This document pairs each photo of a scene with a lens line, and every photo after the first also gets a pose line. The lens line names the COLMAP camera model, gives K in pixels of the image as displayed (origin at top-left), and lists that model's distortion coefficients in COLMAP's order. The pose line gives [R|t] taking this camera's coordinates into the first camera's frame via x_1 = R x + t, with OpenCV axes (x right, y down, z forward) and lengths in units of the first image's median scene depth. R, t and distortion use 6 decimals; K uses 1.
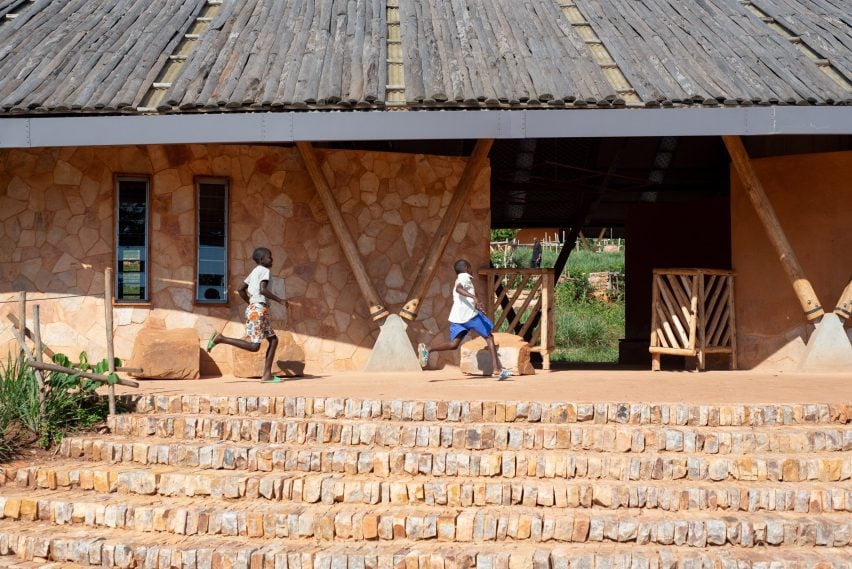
lens RADIAL K [[1336.7, 0, 426.0], [0, 1336.7, 284.5], [0, 0, 1]] dist [-0.389878, 1.925307]
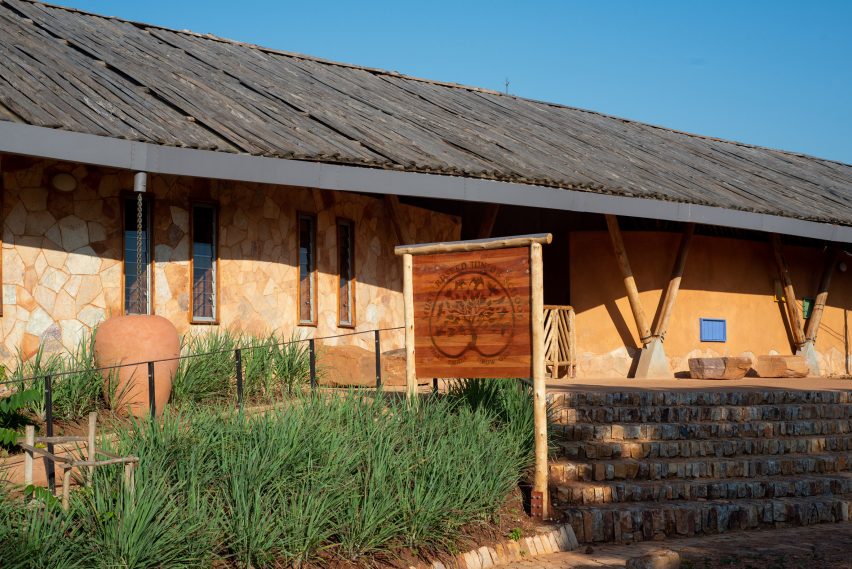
lens RADIAL K [[1336.7, 0, 426.0], [0, 1336.7, 284.5], [0, 0, 1]] dist [-0.389878, 1.925307]
pose [[0.760701, 0.039012, 0.647929, -0.917964], [-0.029051, 0.999238, -0.026057, 0.007459], [-0.648452, 0.000998, 0.761255, 0.032729]]
